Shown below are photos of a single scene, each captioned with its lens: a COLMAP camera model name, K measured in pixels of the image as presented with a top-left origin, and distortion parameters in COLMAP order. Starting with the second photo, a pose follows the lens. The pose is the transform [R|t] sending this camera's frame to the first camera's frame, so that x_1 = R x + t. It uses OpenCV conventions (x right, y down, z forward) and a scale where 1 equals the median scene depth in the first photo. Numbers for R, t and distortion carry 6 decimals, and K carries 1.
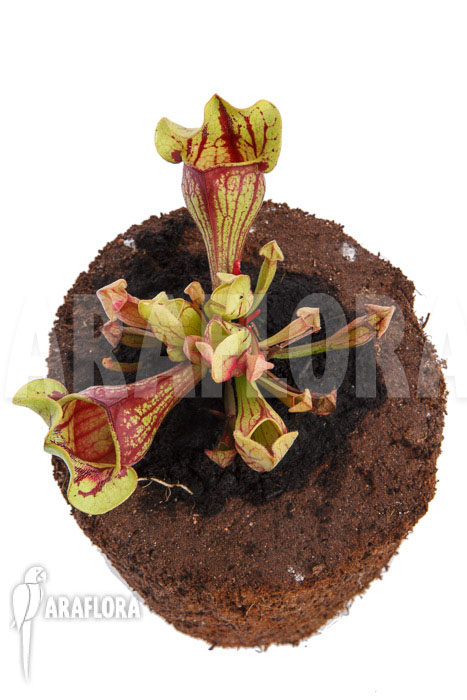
lens RADIAL K [[1082.3, 0, 195.7], [0, 1082.3, 320.9], [0, 0, 1]] dist [0.018779, 0.034293]
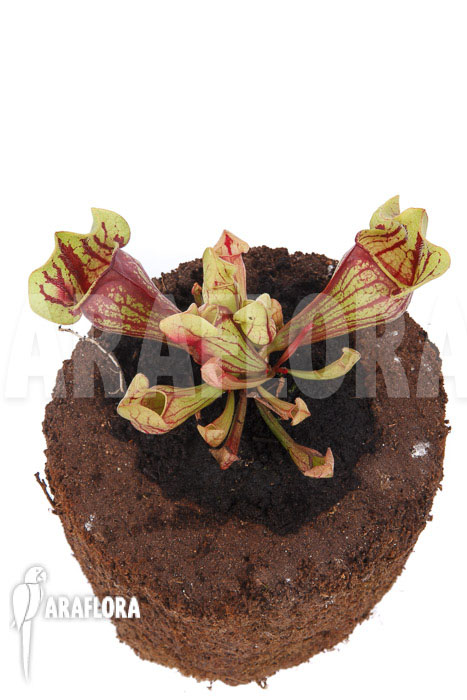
lens RADIAL K [[1161.7, 0, 233.5], [0, 1161.7, 350.0], [0, 0, 1]] dist [0.018527, -0.000600]
pose [[0.406932, 0.812710, -0.417024, 0.489805], [-0.832223, 0.518060, 0.197529, -0.198650], [0.376577, 0.266676, 0.887172, -0.009646]]
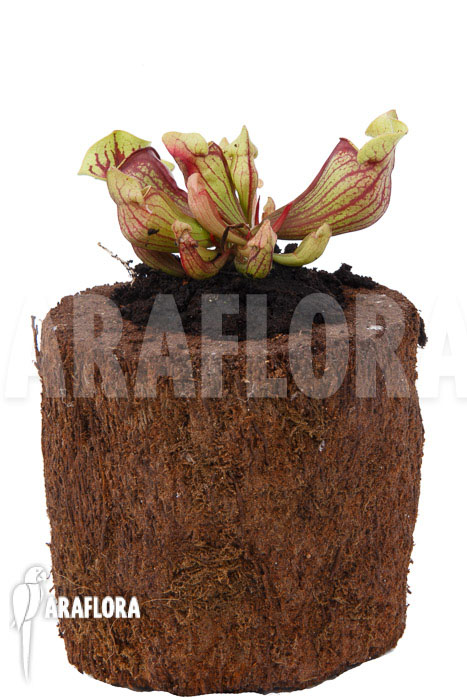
lens RADIAL K [[1194.8, 0, 263.3], [0, 1194.8, 349.3], [0, 0, 1]] dist [-0.059755, 0.076455]
pose [[0.137028, 0.301531, -0.943558, 1.334368], [-0.906719, 0.421724, 0.003092, 0.041850], [0.398853, 0.855119, 0.331192, 0.684519]]
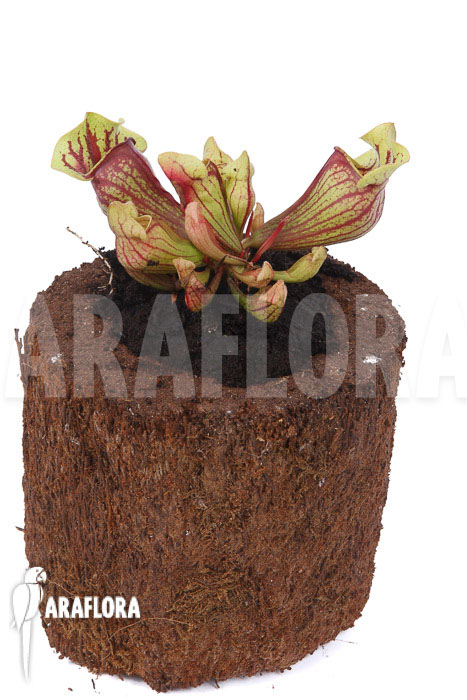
lens RADIAL K [[1570.0, 0, 233.5], [0, 1570.0, 350.0], [0, 0, 1]] dist [0.007864, -0.255577]
pose [[0.263425, 0.551160, -0.791726, 1.455401], [-0.909119, 0.416344, -0.012647, 0.081130], [0.322660, 0.723104, 0.610746, 0.037465]]
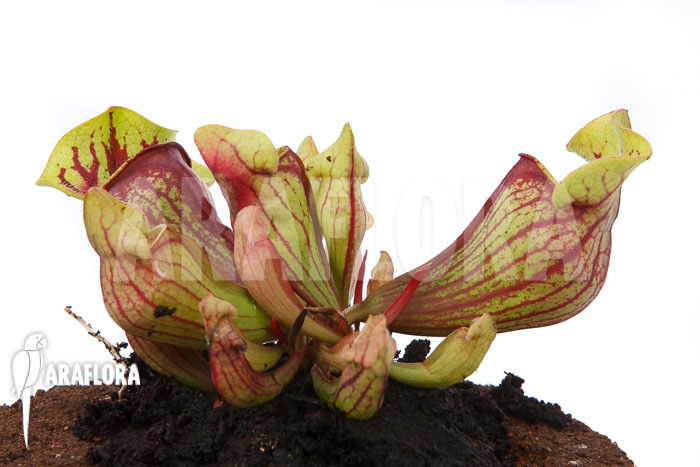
lens RADIAL K [[1698.5, 0, 350.0], [0, 1698.5, 233.5], [0, 0, 1]] dist [0.202249, 0.064536]
pose [[0.122421, 0.239686, -0.963101, 1.014034], [-0.932246, 0.360682, -0.028737, 0.012555], [0.340486, 0.901365, 0.267602, 0.688596]]
